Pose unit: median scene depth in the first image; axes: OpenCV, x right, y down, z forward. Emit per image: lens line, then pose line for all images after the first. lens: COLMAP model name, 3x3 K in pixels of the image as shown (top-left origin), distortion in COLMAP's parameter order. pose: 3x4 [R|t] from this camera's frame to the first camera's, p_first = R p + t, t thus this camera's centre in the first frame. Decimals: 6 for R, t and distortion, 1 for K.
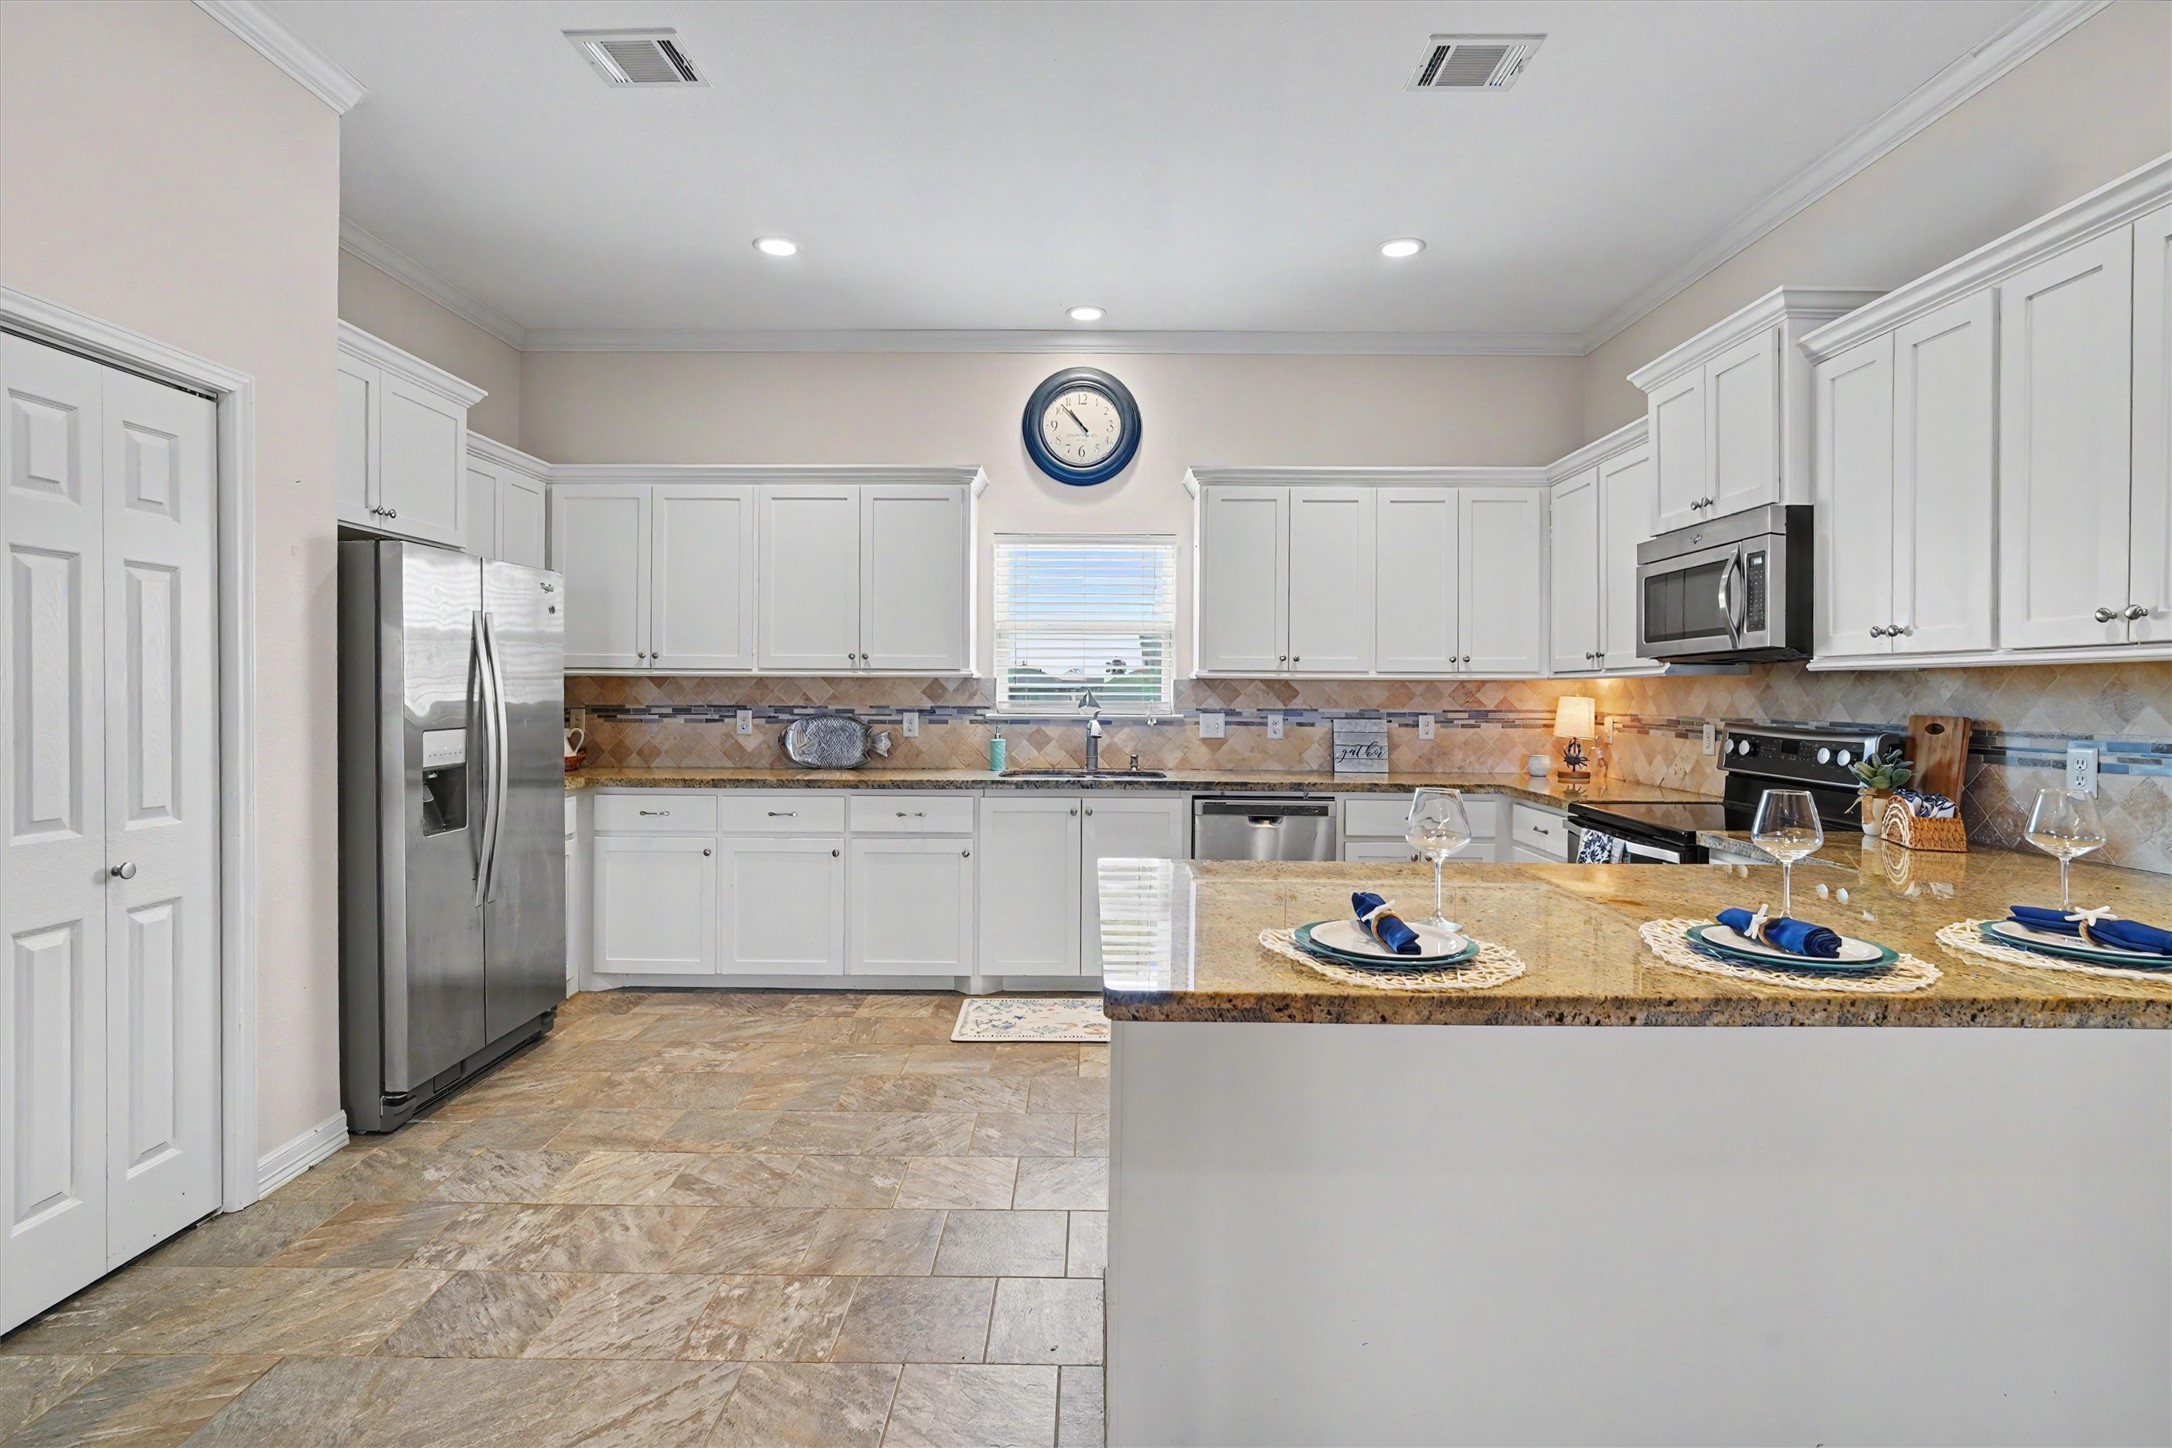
lens RADIAL K [[1034.9, 0, 1102.7], [0, 1034.9, 688.5], [0, 0, 1]] dist [-0.008412, 0.004619]
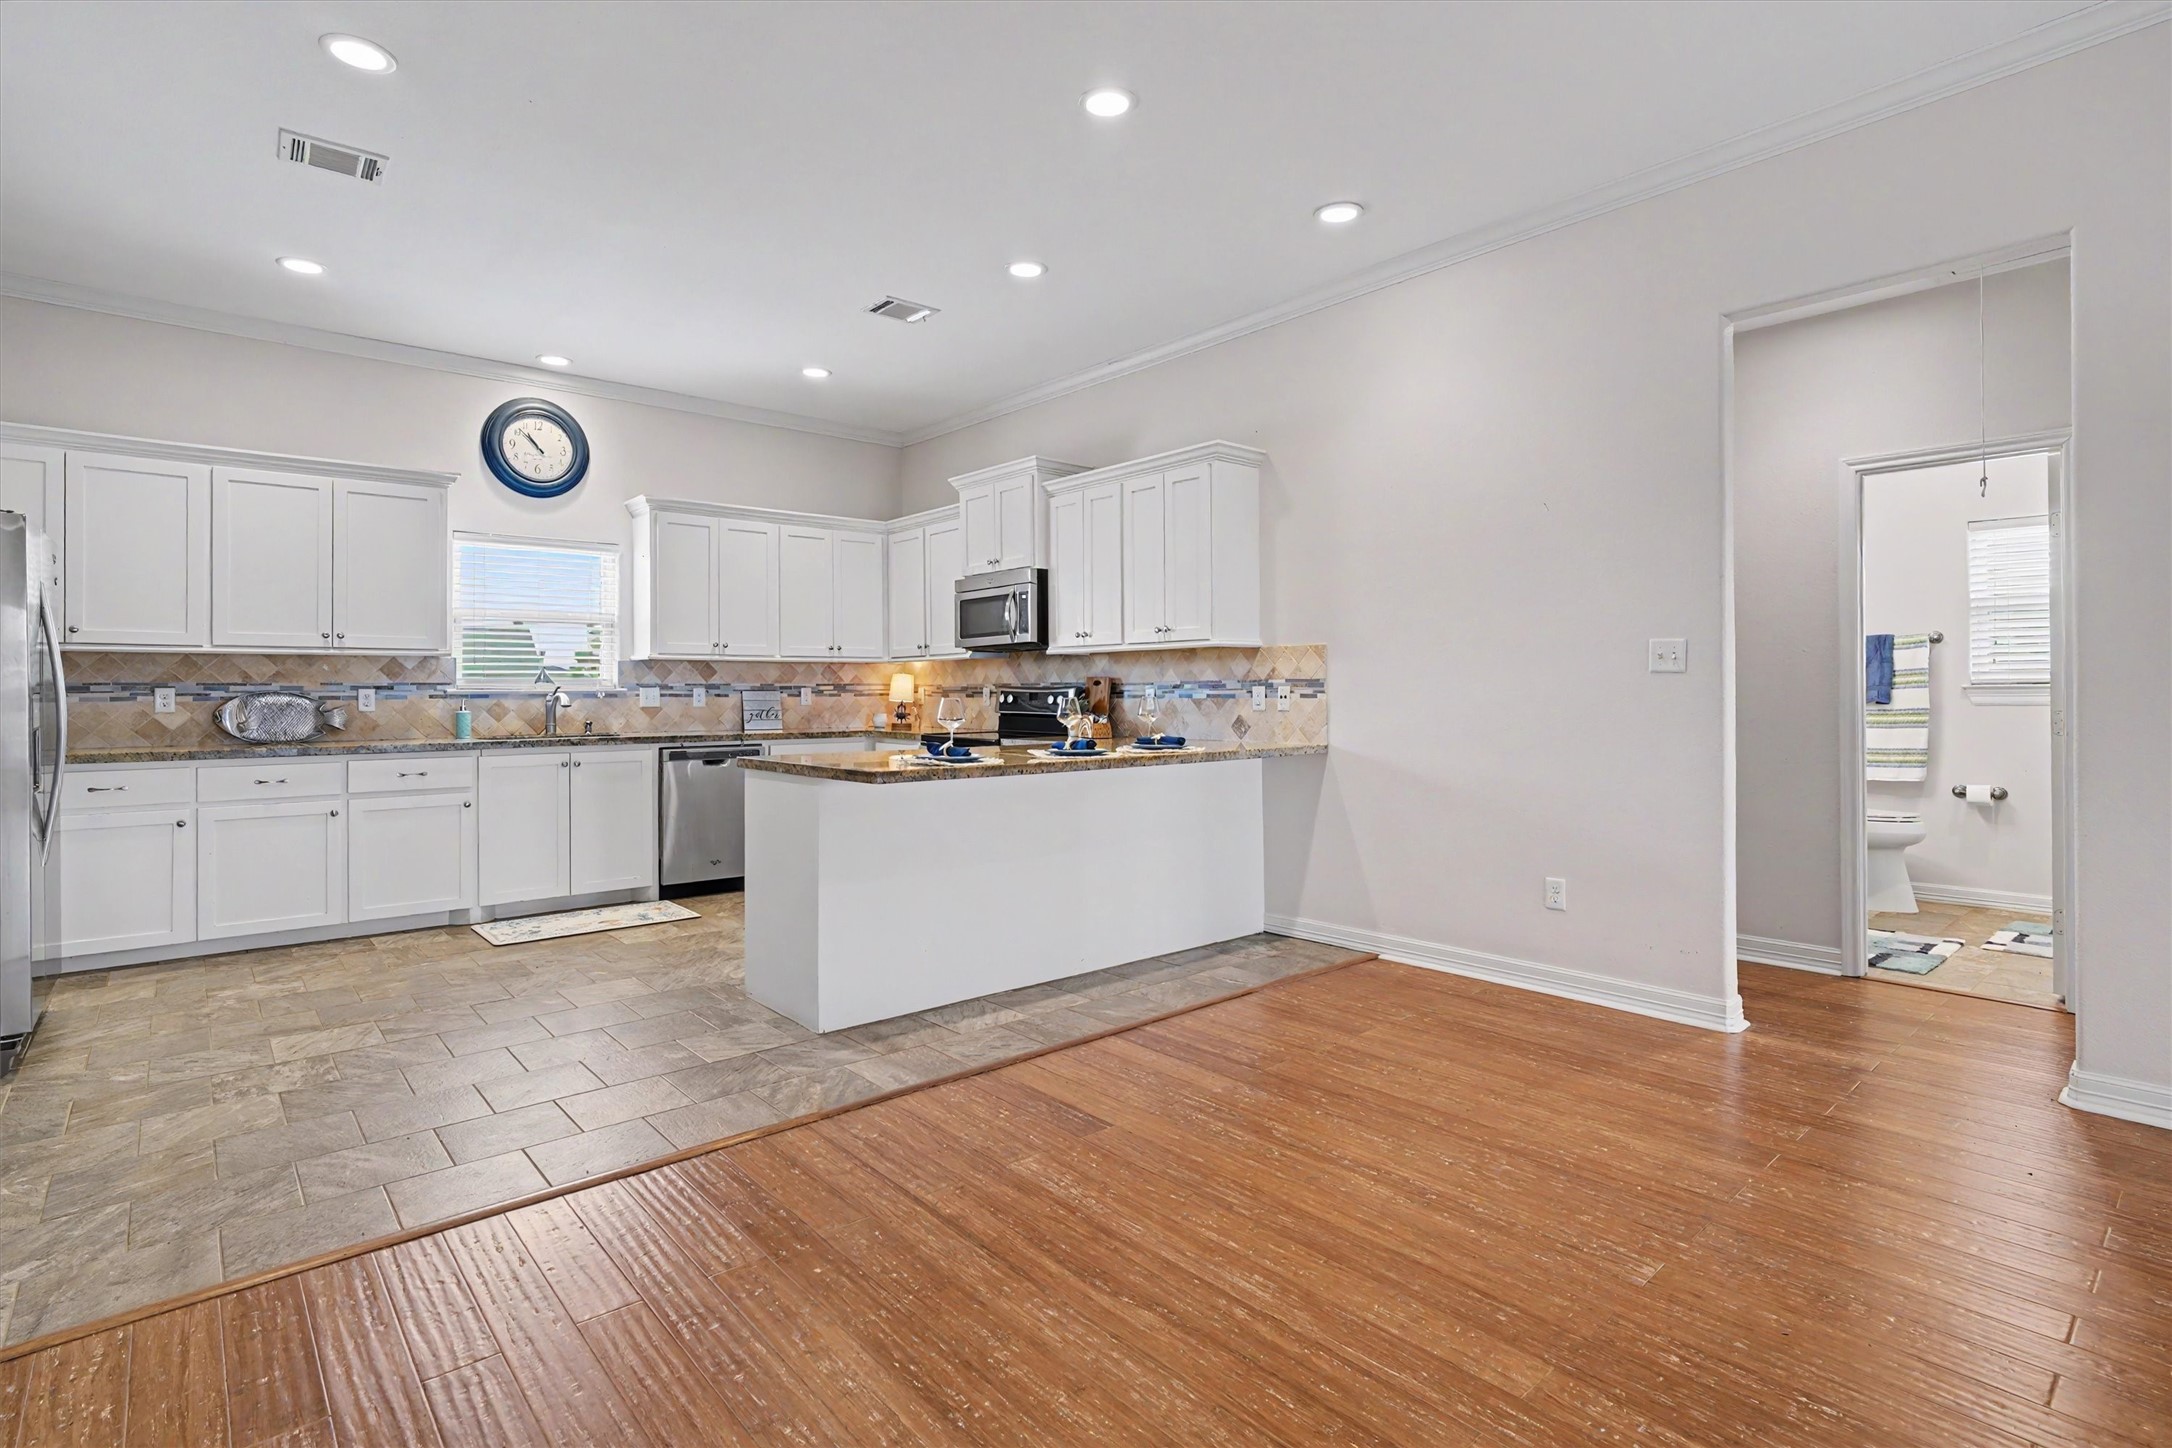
lens RADIAL K [[1034.9, 0, 1090.1], [0, 1034.9, 683.7], [0, 0, 1]] dist [-0.008412, 0.004619]
pose [[0.750670, -0.005968, 0.660650, -0.354955], [0.007004, 0.999975, 0.001074, 0.023585], [-0.660640, 0.003821, 0.750693, -0.338645]]
